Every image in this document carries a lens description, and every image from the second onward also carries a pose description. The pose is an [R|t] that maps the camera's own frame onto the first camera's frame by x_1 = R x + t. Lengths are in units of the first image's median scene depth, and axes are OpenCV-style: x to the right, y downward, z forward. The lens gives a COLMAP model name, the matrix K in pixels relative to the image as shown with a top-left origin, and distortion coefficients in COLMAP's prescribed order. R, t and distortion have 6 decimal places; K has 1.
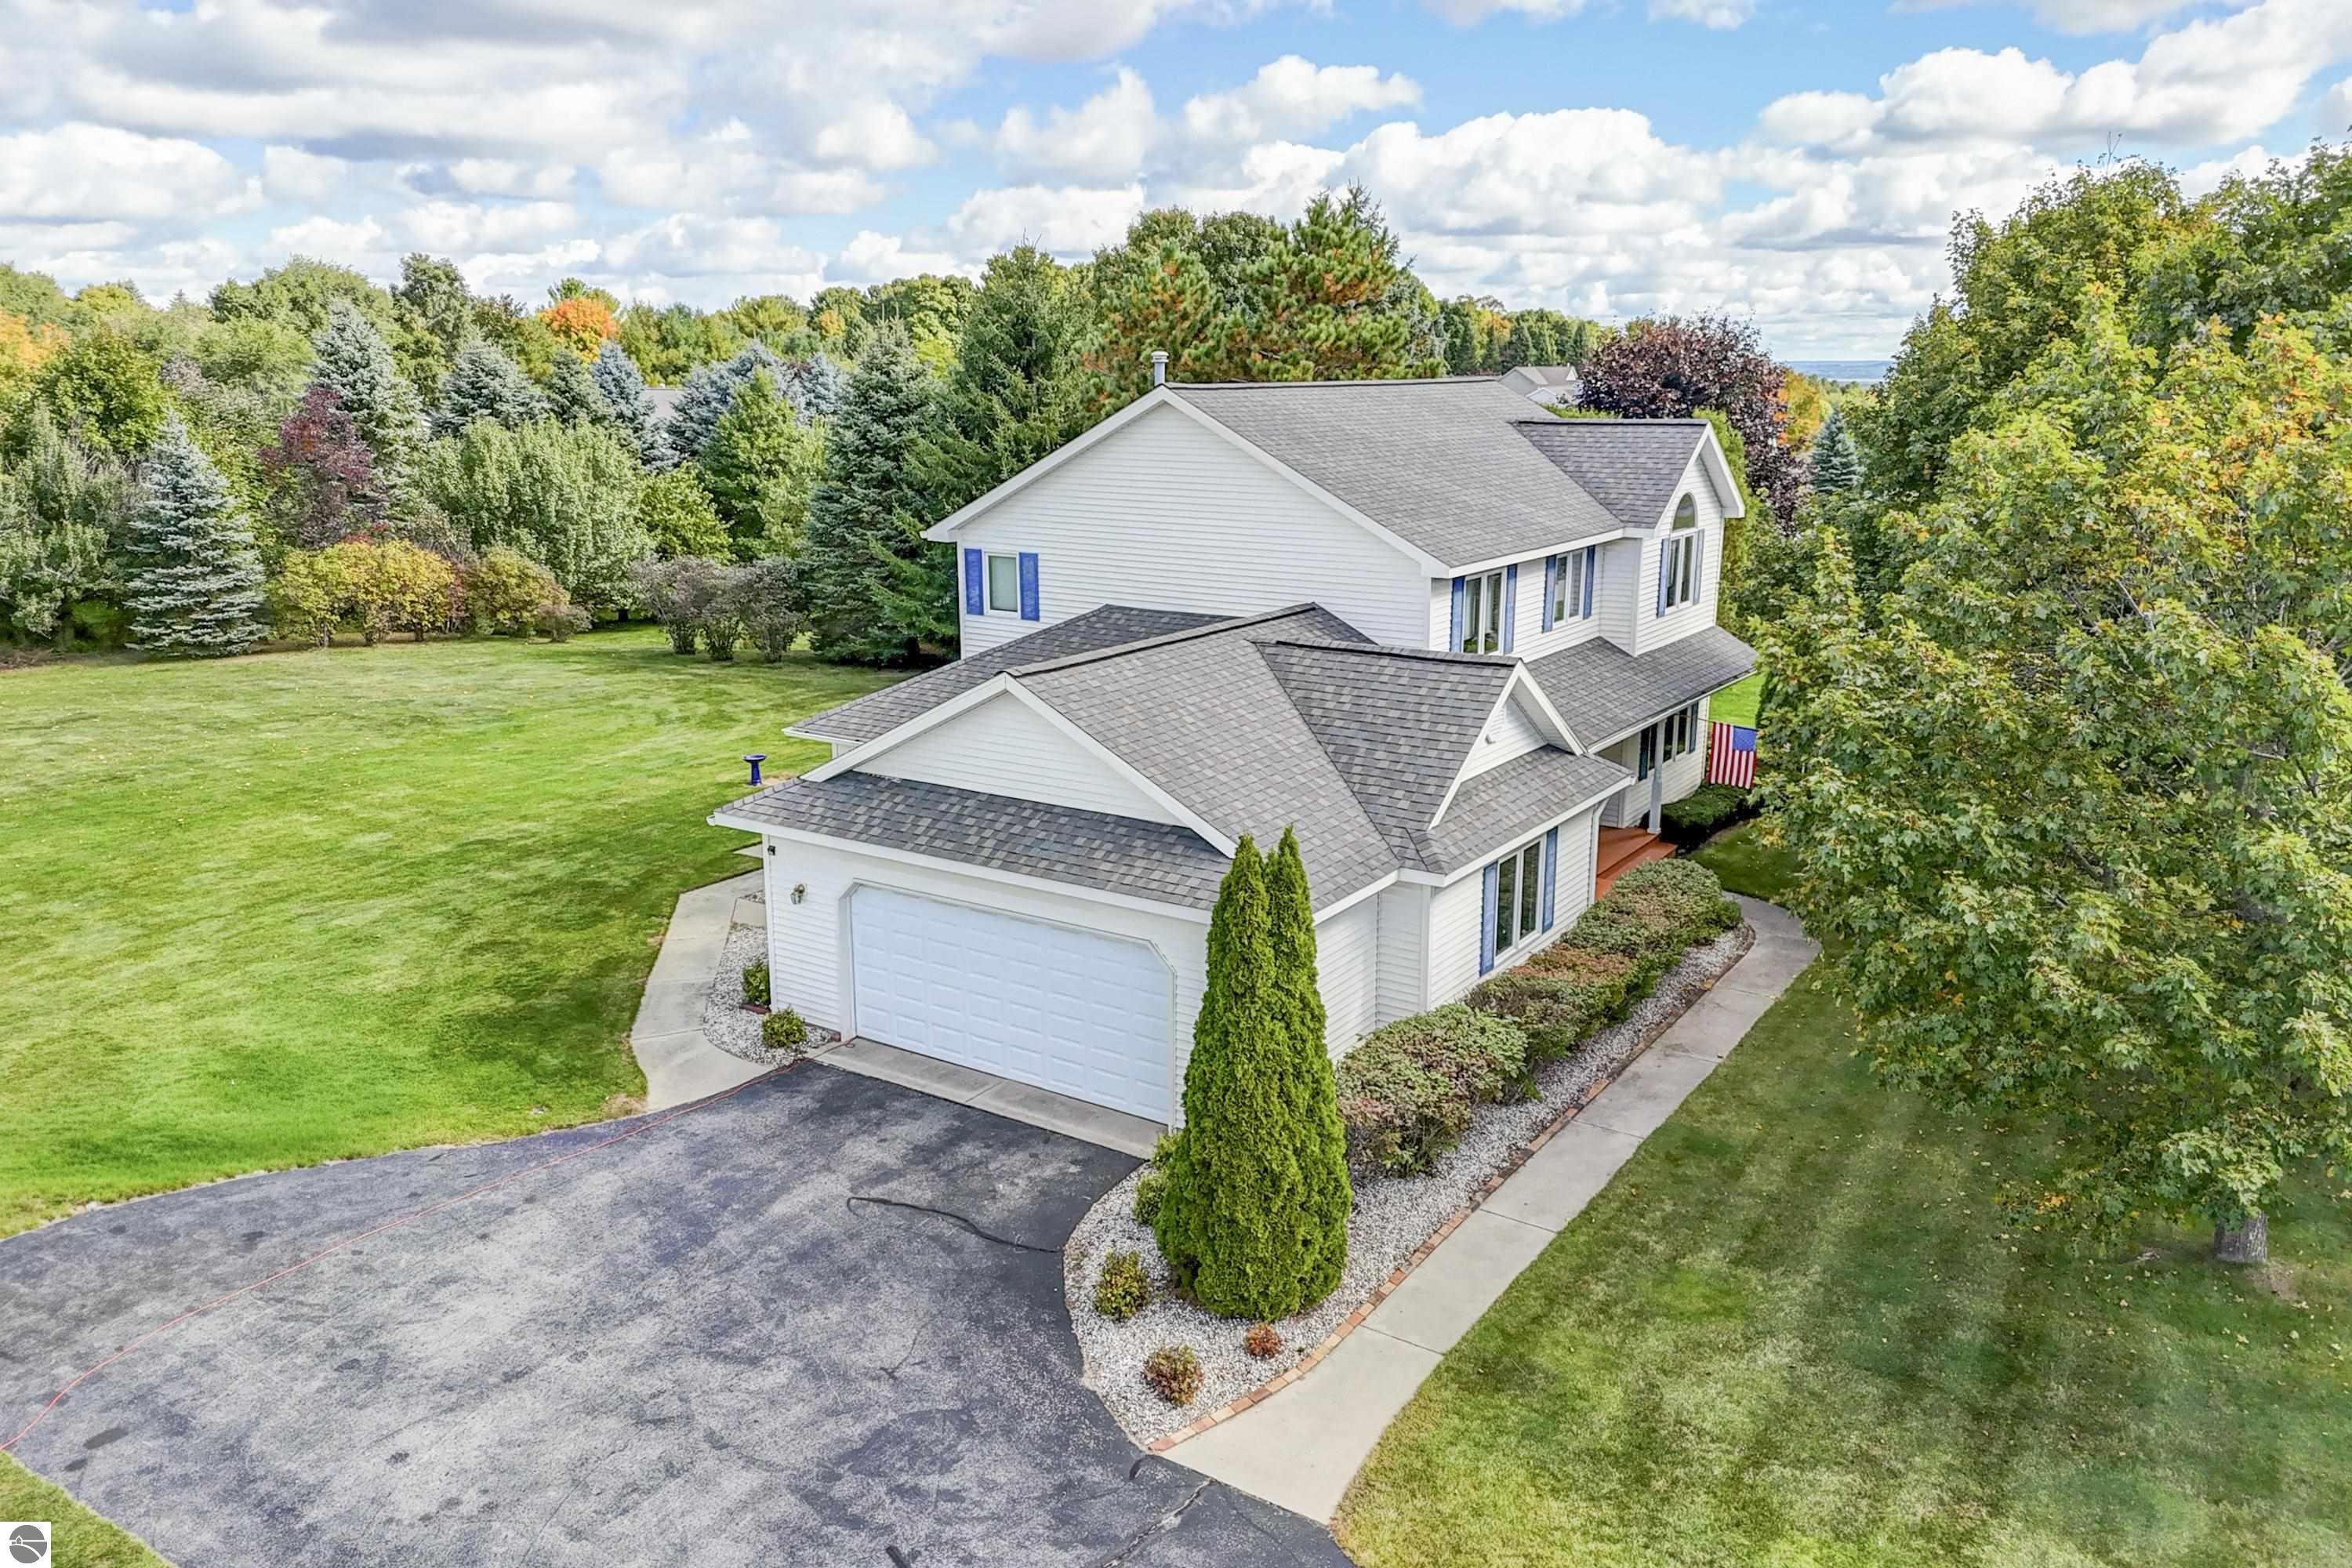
lens RADIAL K [[1723.2, 0, 1175.1], [0, 1723.2, 826.0], [0, 0, 1]] dist [0.063070, -0.043741]
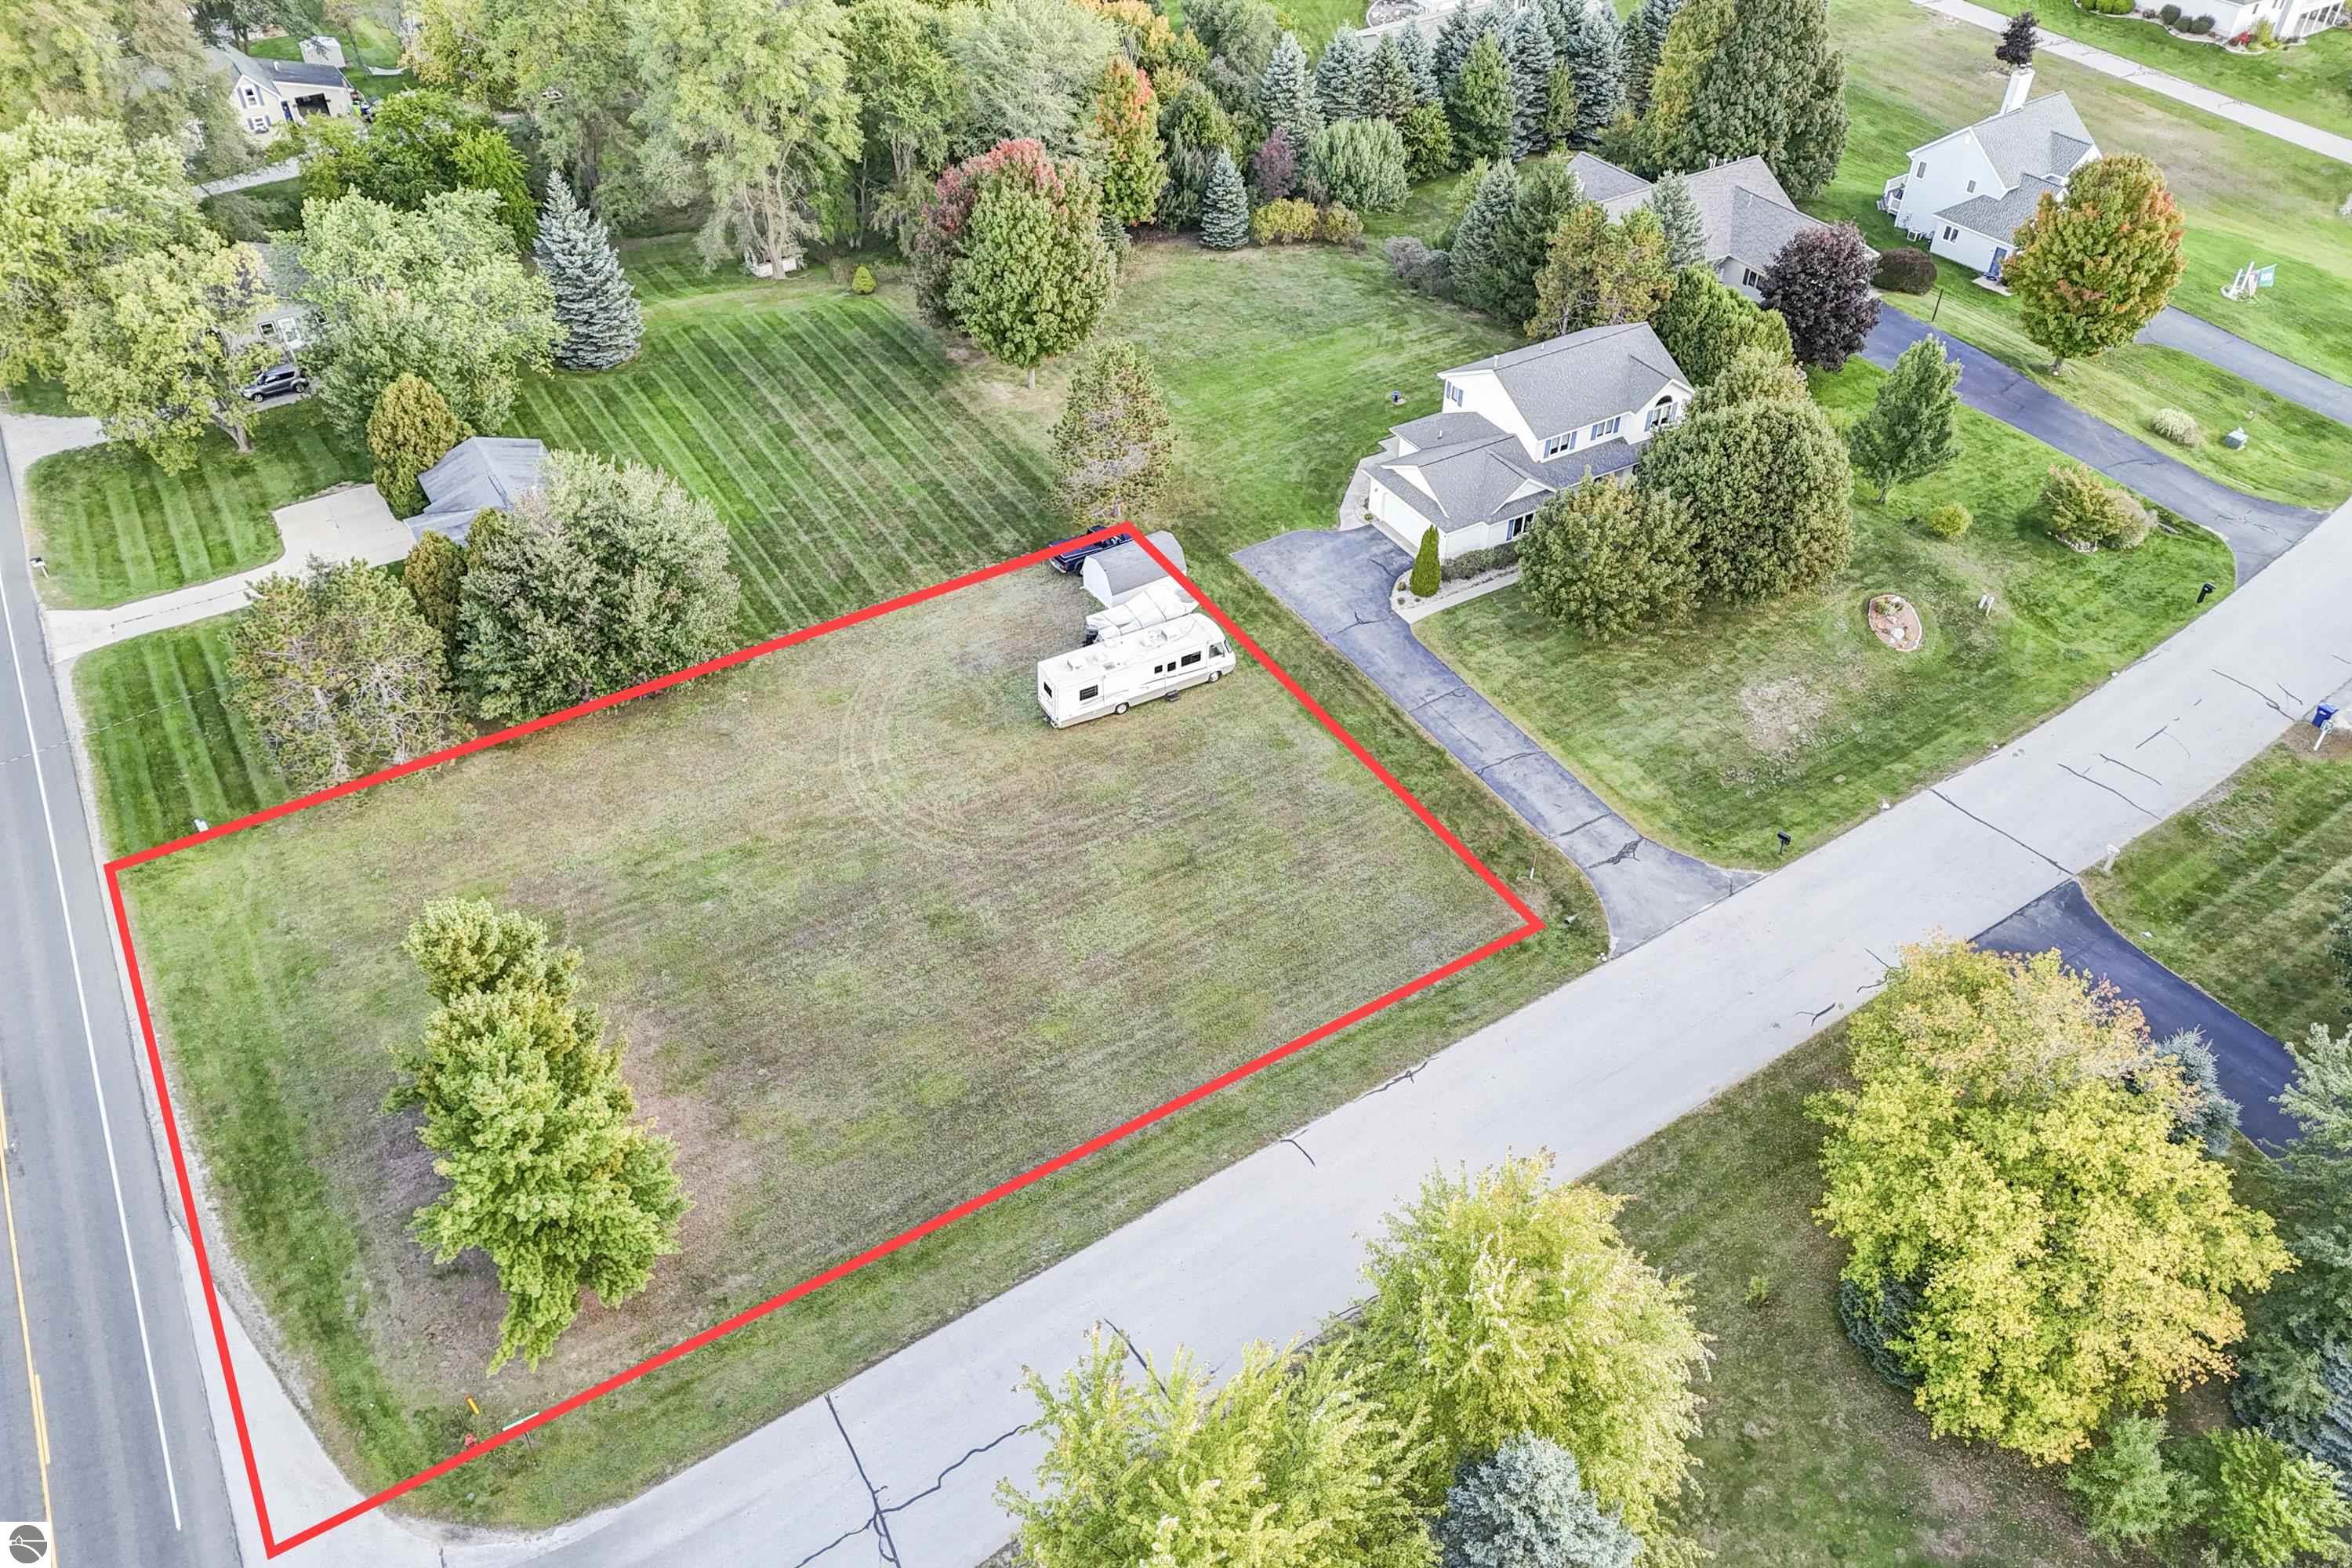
lens RADIAL K [[1690.8, 0, 1173.7], [0, 1690.8, 833.8], [0, 0, 1]] dist [0.044011, -0.003450]
pose [[0.899111, 0.295017, -0.323365, 0.489584], [-0.114026, 0.871100, 0.477685, -0.595332], [0.422608, -0.392620, 0.816855, -1.570182]]
